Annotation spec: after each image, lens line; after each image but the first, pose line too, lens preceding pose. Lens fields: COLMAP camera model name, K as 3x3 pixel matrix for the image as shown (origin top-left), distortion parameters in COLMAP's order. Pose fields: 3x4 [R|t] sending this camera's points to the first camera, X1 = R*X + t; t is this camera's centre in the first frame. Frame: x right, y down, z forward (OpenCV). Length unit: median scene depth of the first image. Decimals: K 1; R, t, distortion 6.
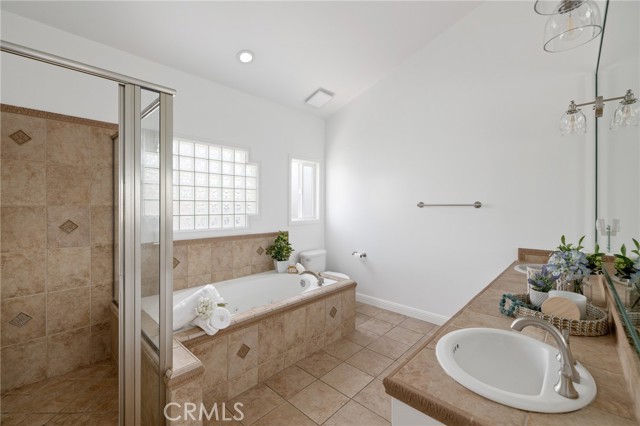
lens RADIAL K [[271.7, 0, 320.2], [0, 271.7, 210.1], [0, 0, 1]] dist [-0.002775, -0.000327]
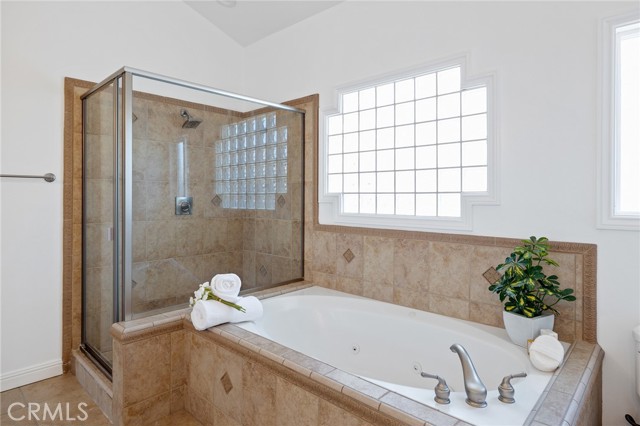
lens RADIAL K [[374.3, 0, 311.1], [0, 374.3, 193.4], [0, 0, 1]] dist [-0.003792, -0.000109]
pose [[-0.011669, -0.003303, -0.999926, 0.441907], [-0.011788, 0.999926, -0.003165, 0.023572], [0.999862, 0.011750, -0.011707, 0.800623]]
